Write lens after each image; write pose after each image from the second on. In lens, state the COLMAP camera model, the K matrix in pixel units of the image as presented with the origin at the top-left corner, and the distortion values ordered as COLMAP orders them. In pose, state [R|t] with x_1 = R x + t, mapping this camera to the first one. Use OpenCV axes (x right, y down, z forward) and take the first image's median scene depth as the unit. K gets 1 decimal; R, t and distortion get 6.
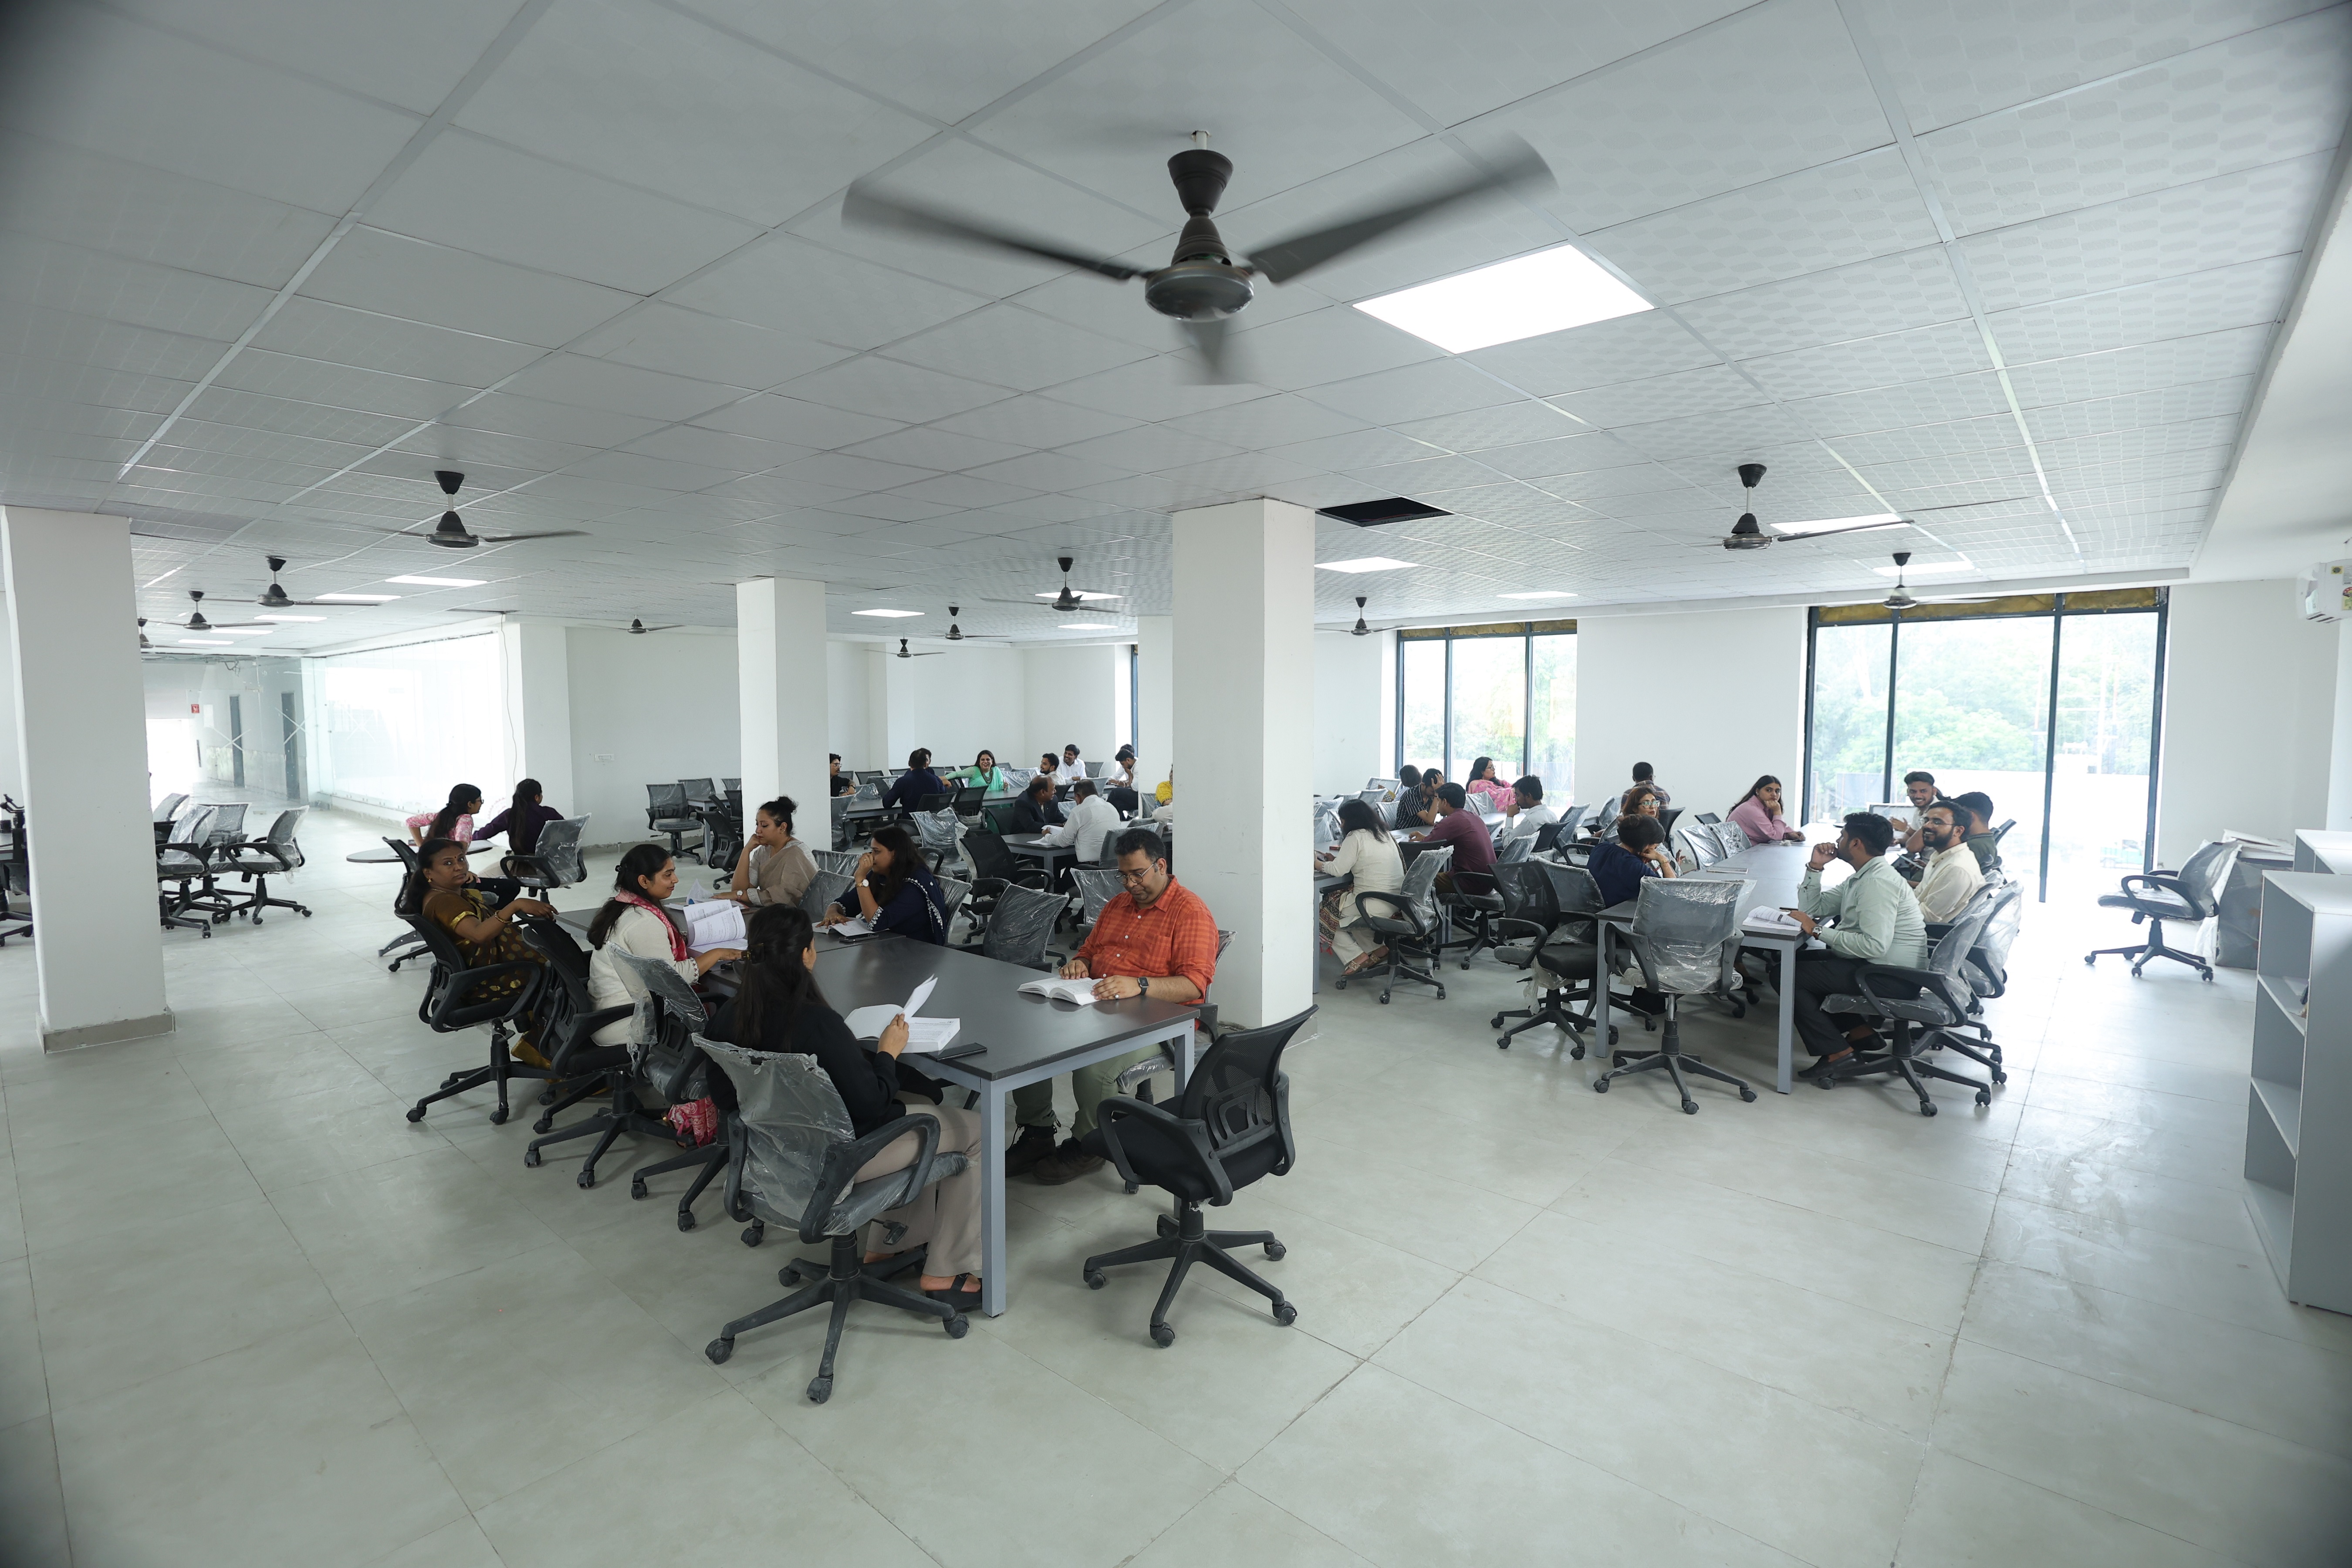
lens RADIAL K [[1093.5, 0, 1171.9], [0, 1093.5, 785.8], [0, 0, 1]] dist [-0.000746, 0.000397]
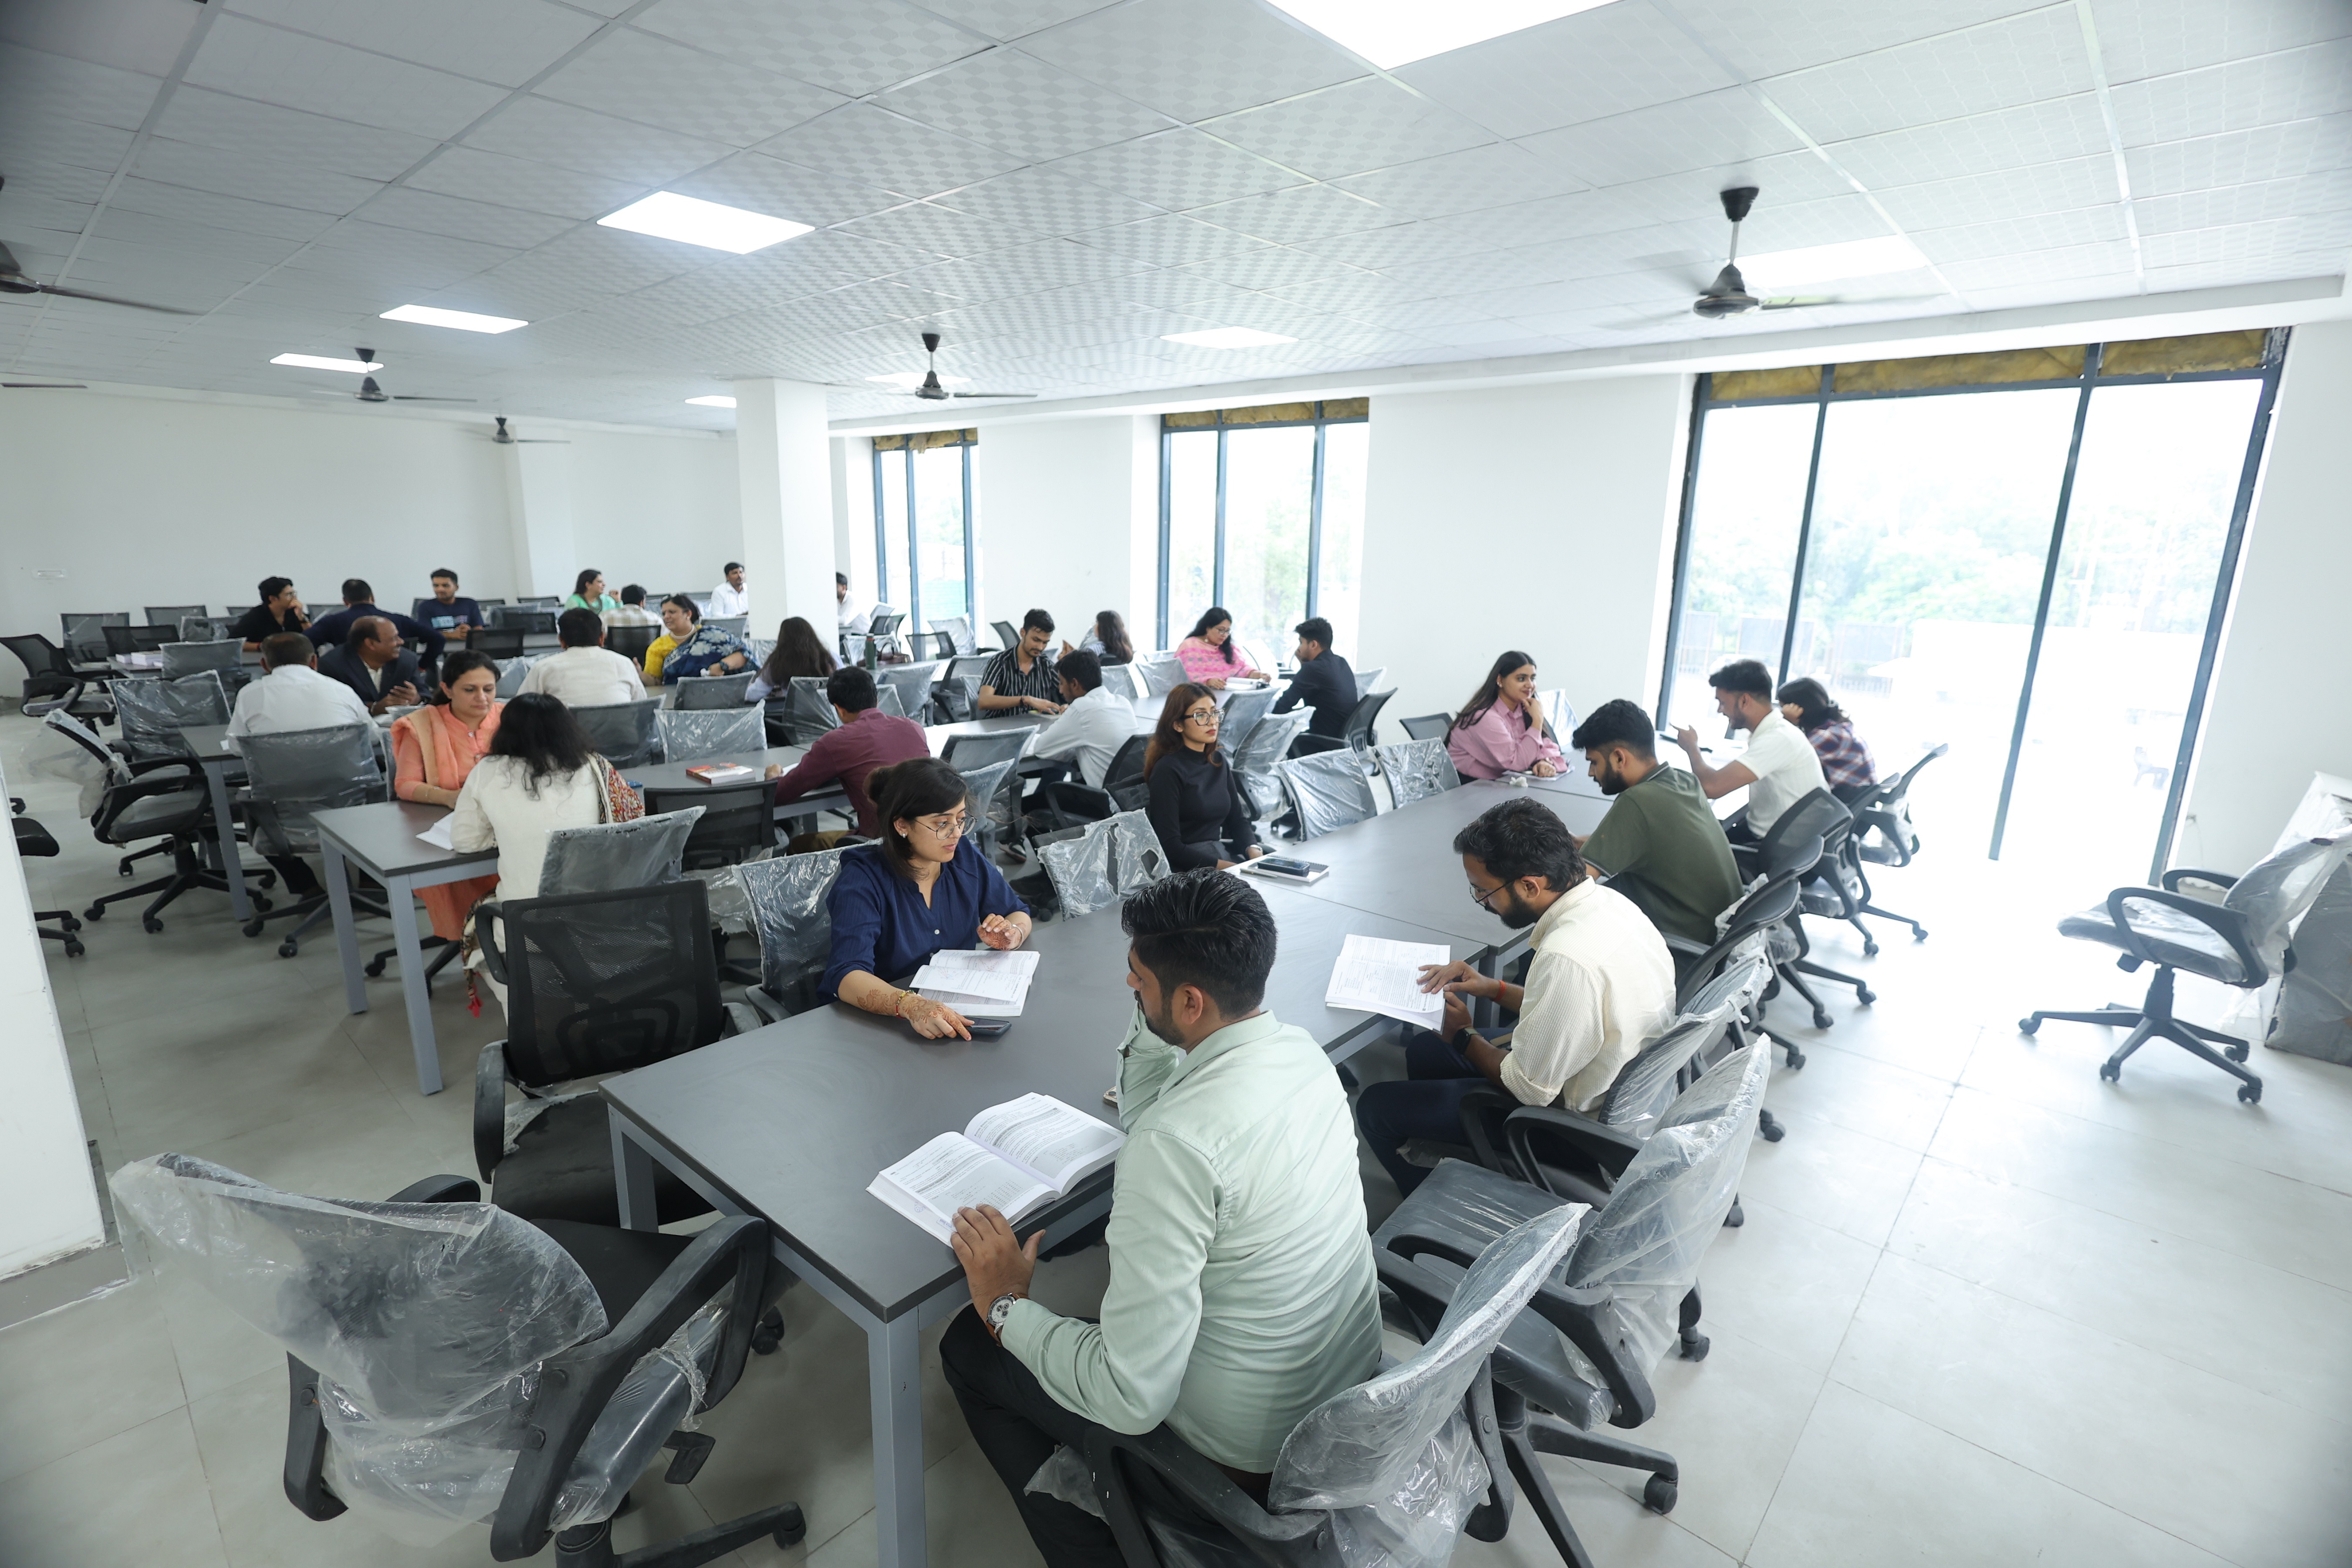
lens RADIAL K [[1093.5, 0, 1180.7], [0, 1093.5, 788.1], [0, 0, 1]] dist [-0.000746, 0.000397]
pose [[0.999645, 0.025227, -0.008521, 0.339329], [-0.023573, 0.987252, 0.157411, -0.024119], [0.012384, -0.157154, 0.987496, 0.385801]]
